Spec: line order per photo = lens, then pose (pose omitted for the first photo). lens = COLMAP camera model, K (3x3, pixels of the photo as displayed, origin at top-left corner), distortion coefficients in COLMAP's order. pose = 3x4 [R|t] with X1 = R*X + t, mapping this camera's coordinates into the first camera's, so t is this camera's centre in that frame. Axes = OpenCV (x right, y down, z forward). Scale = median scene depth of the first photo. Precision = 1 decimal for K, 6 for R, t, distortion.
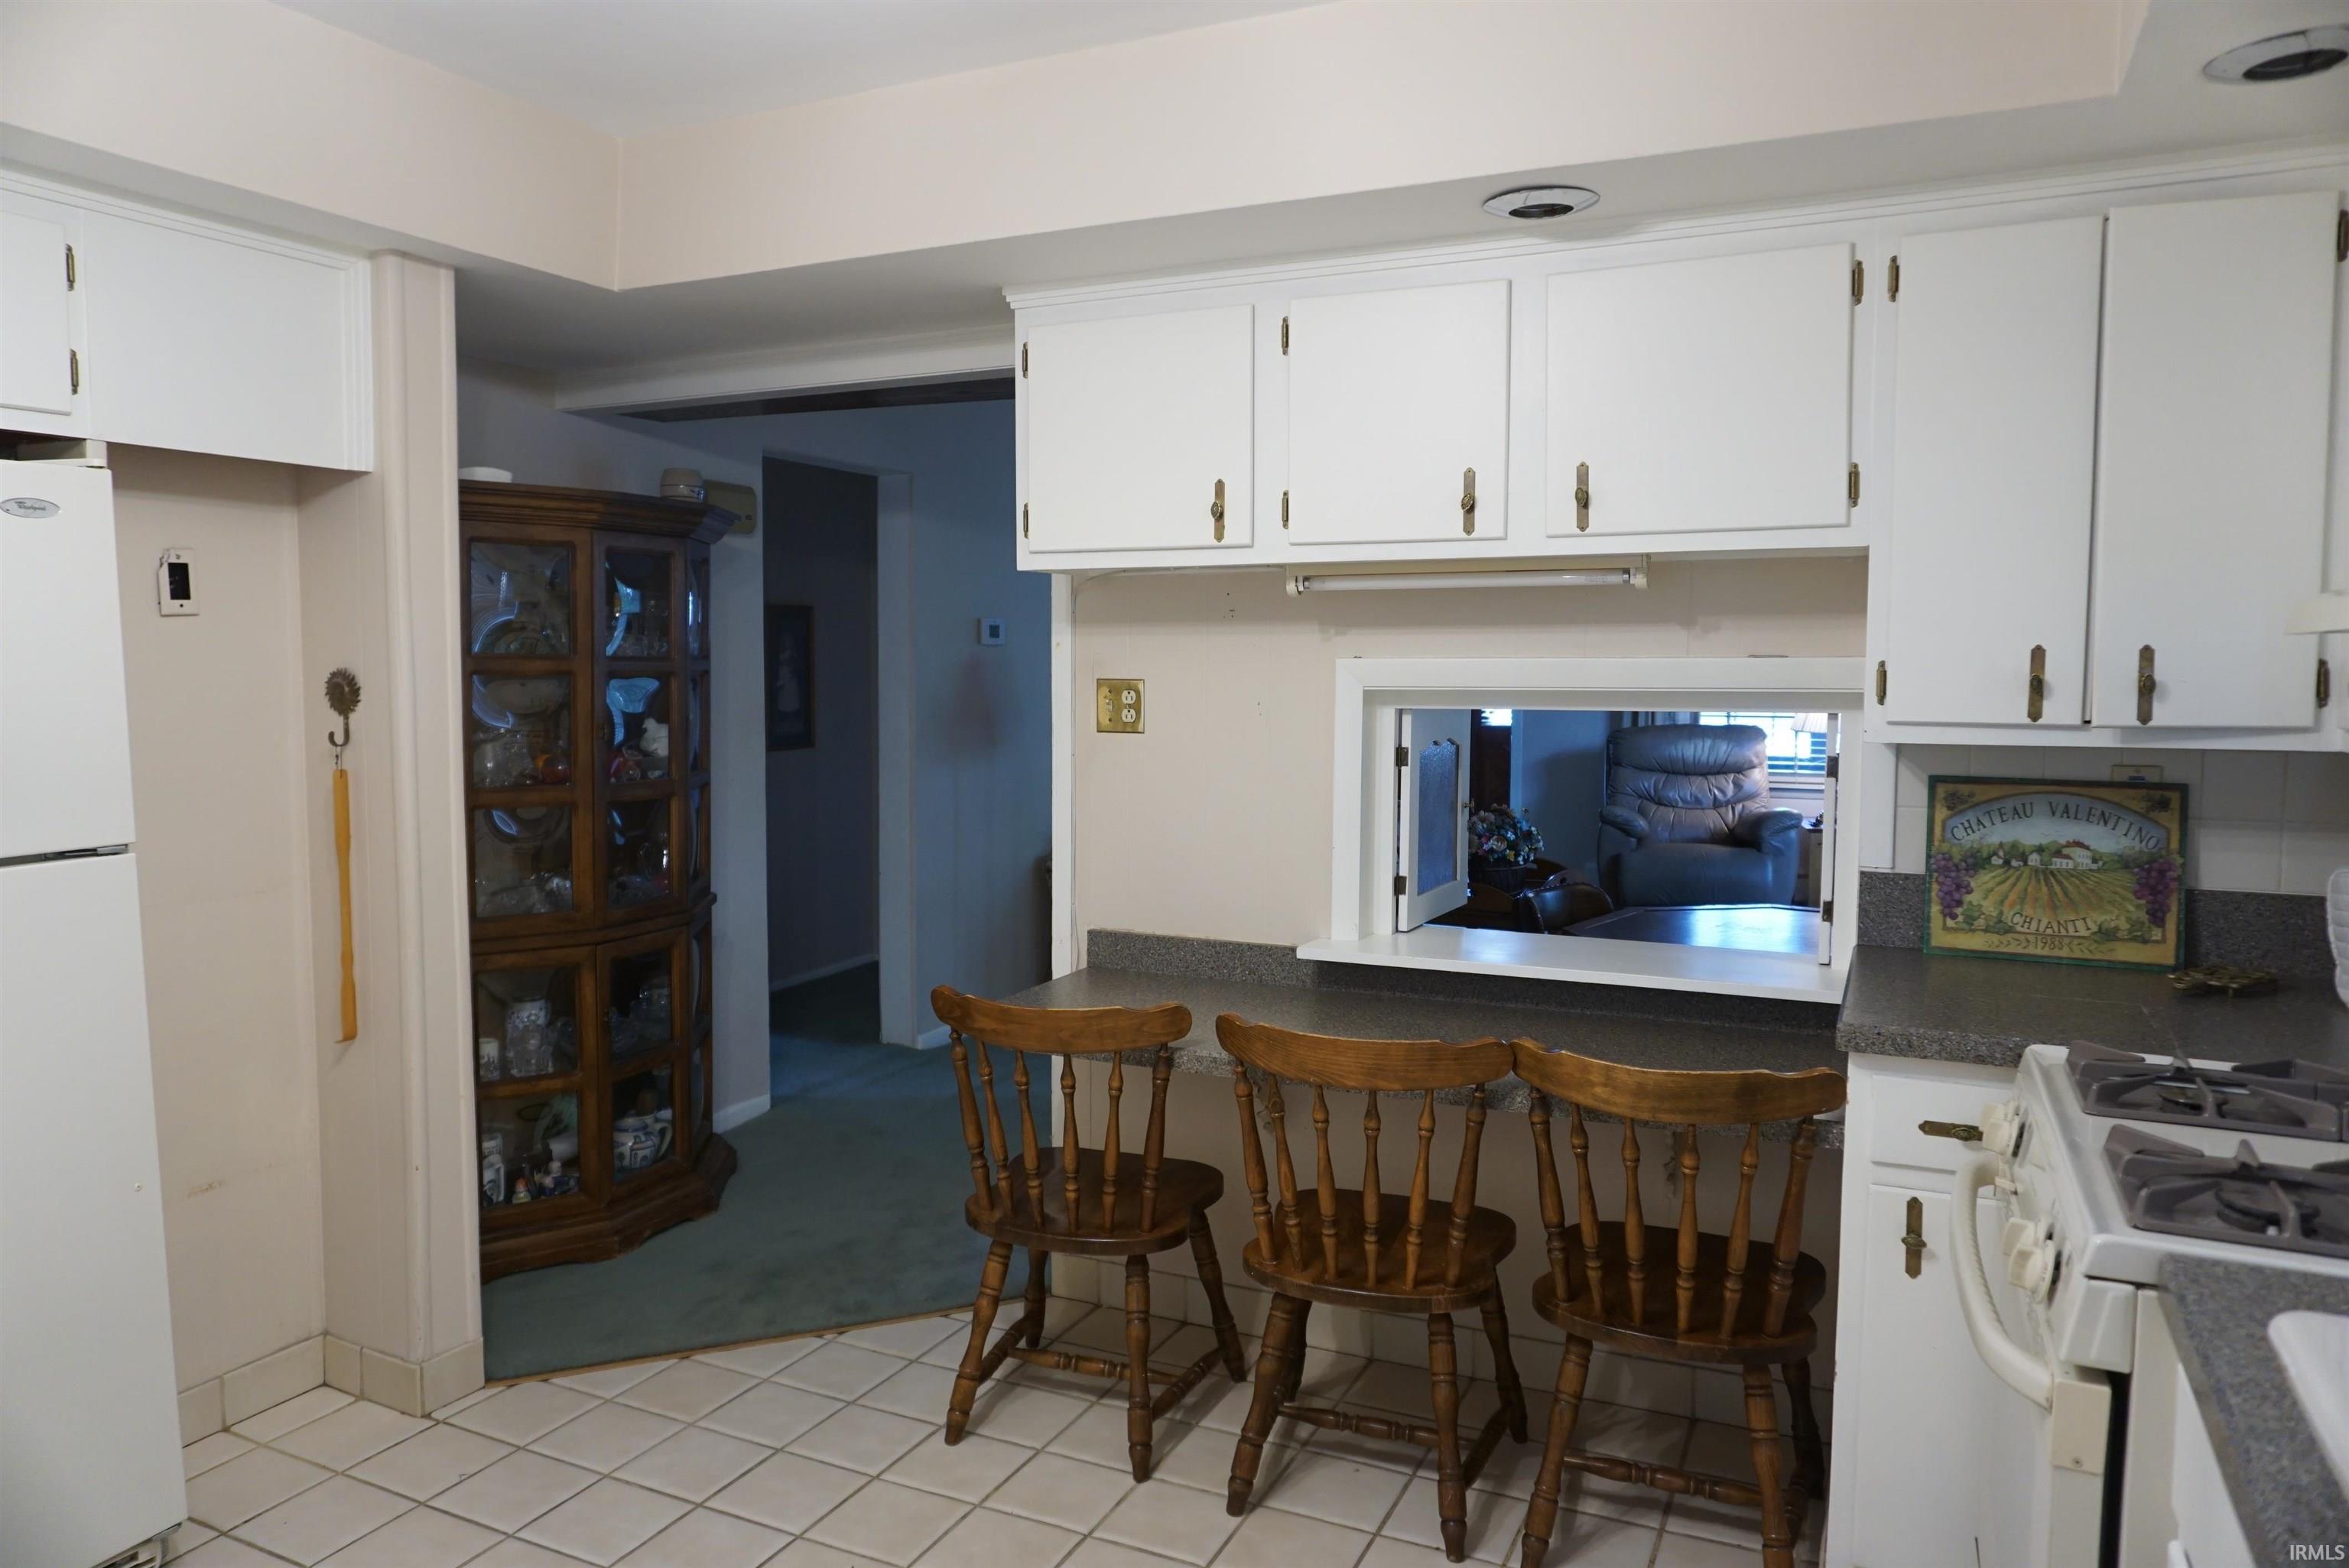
lens RADIAL K [[1560.9, 0, 1174.5], [0, 1560.9, 784.0], [0, 0, 1]] dist [-0.044132, -0.002792]
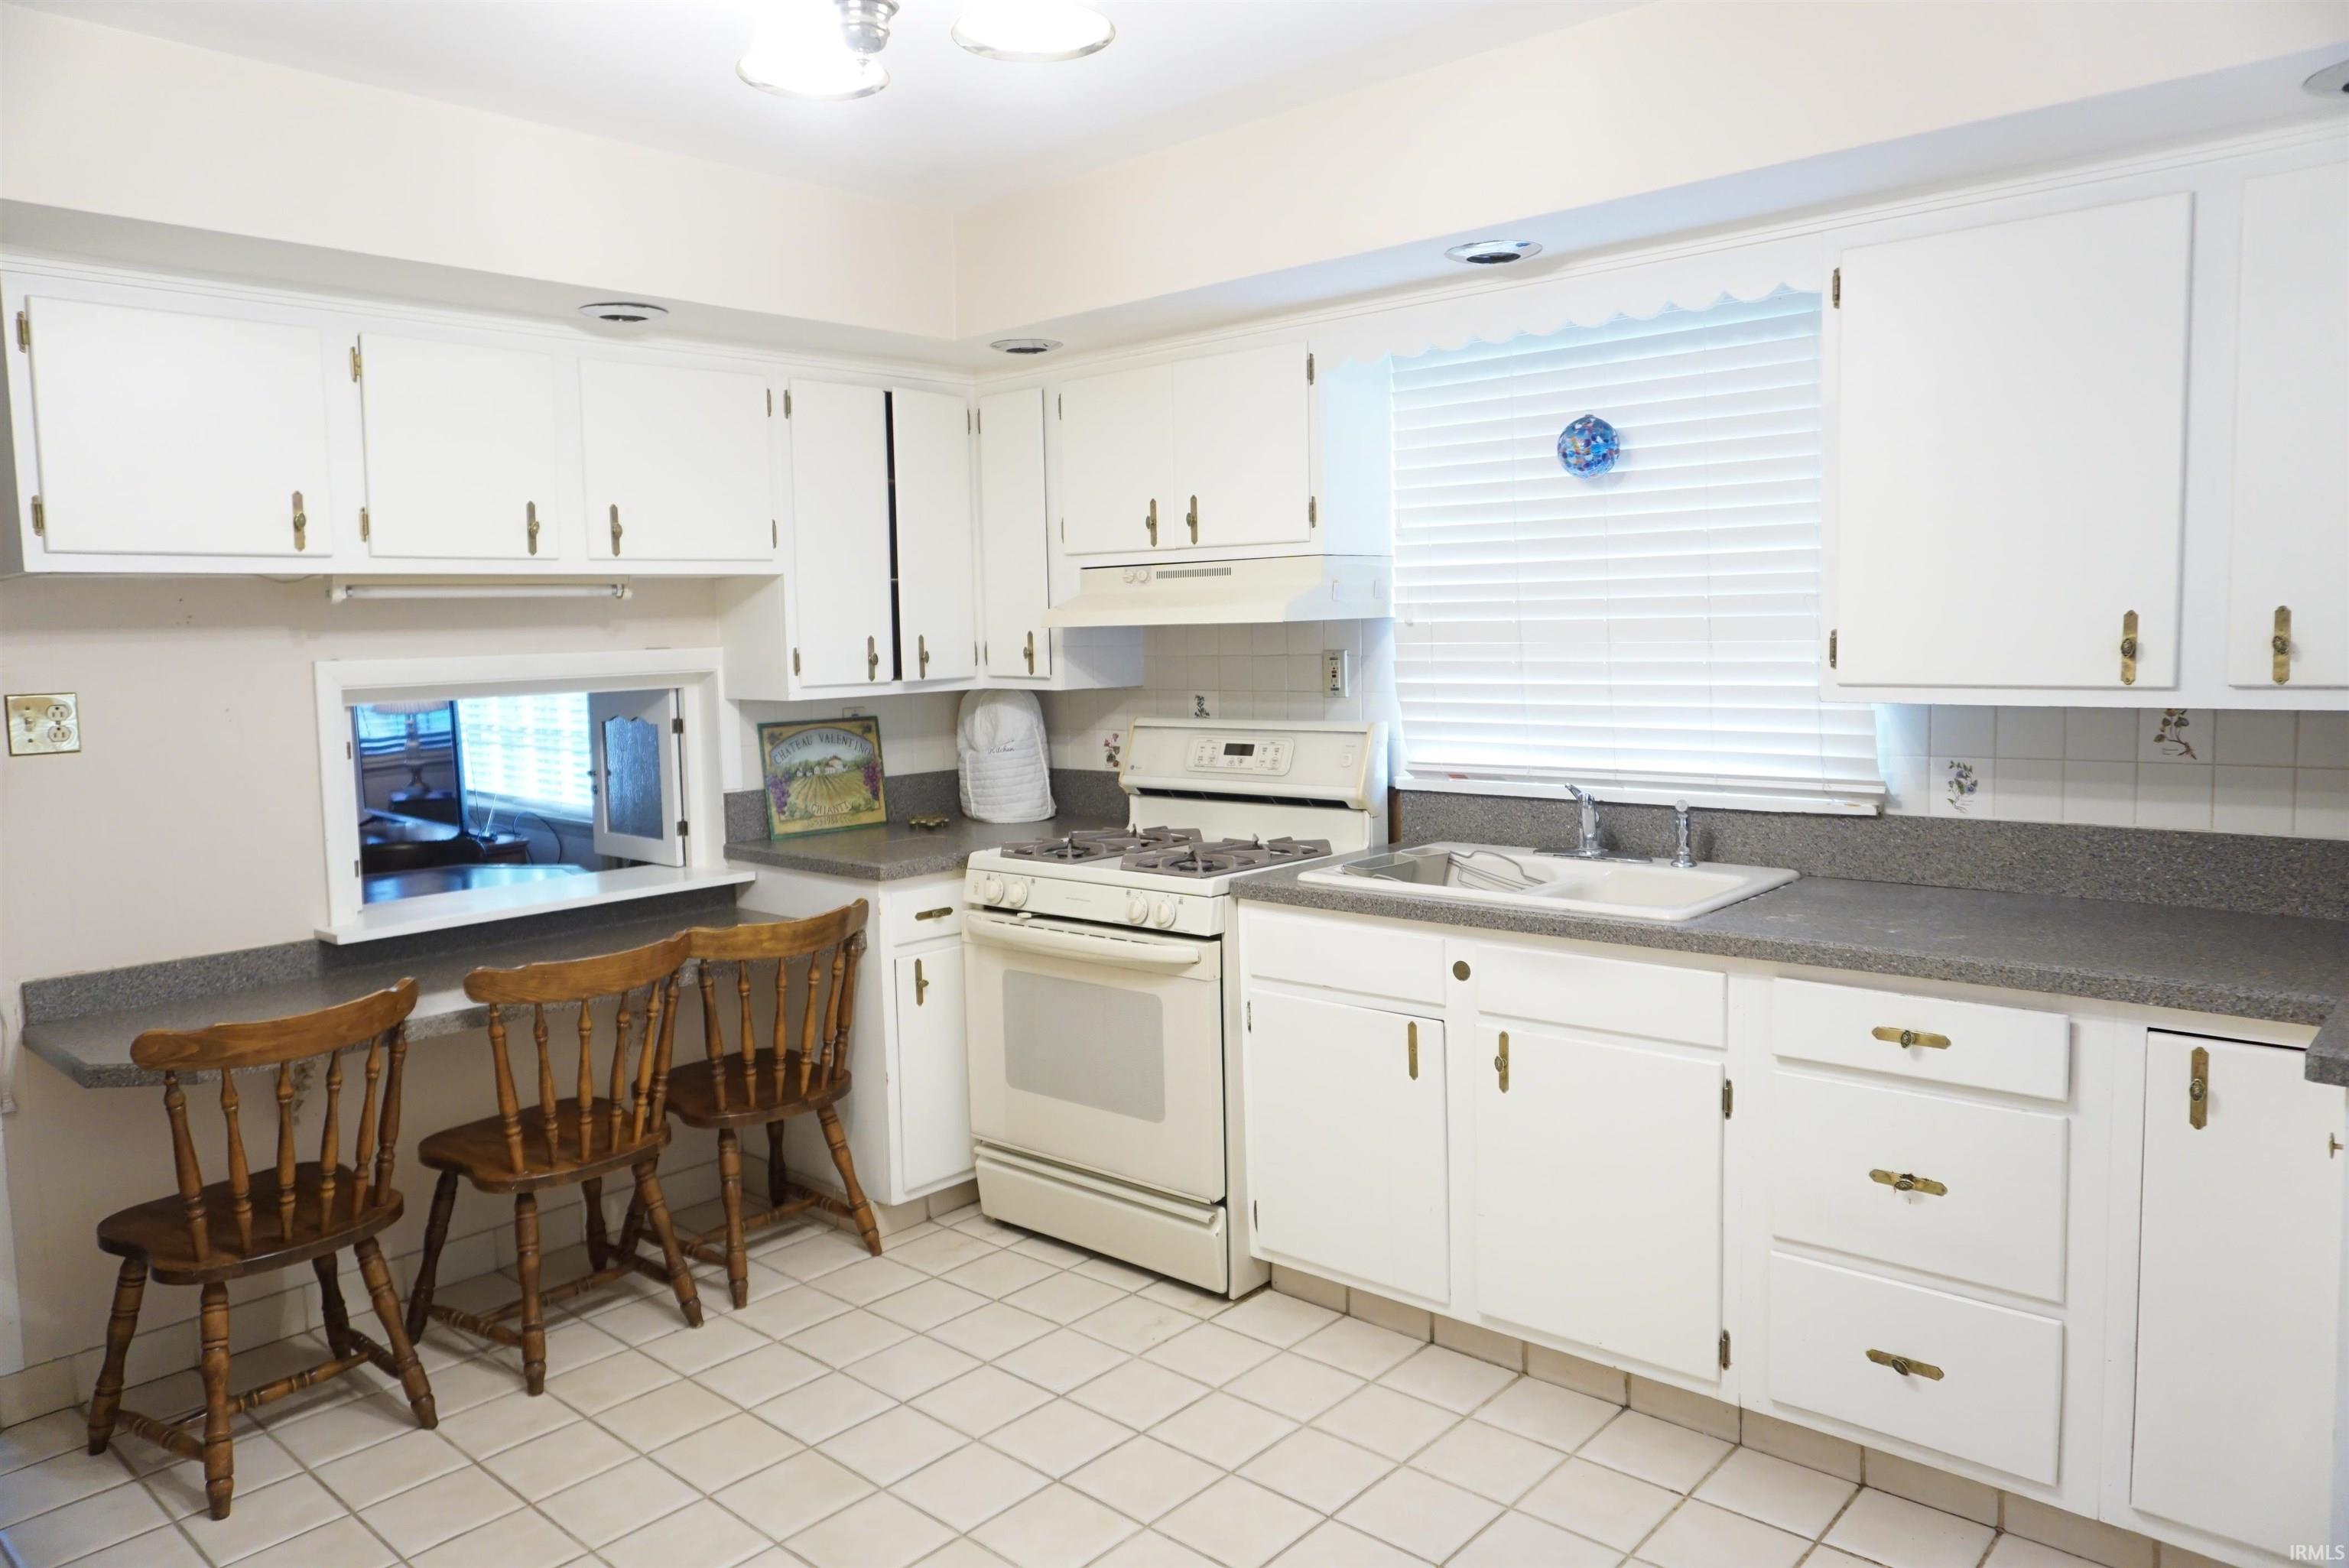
lens RADIAL K [[1560.9, 0, 1174.5], [0, 1560.9, 784.0], [0, 0, 1]] dist [-0.044132, -0.002792]
pose [[0.281569, -0.101482, 0.954159, -0.887981], [0.100410, 0.992048, 0.075882, -0.022445], [-0.954273, 0.074441, 0.289520, 0.175604]]
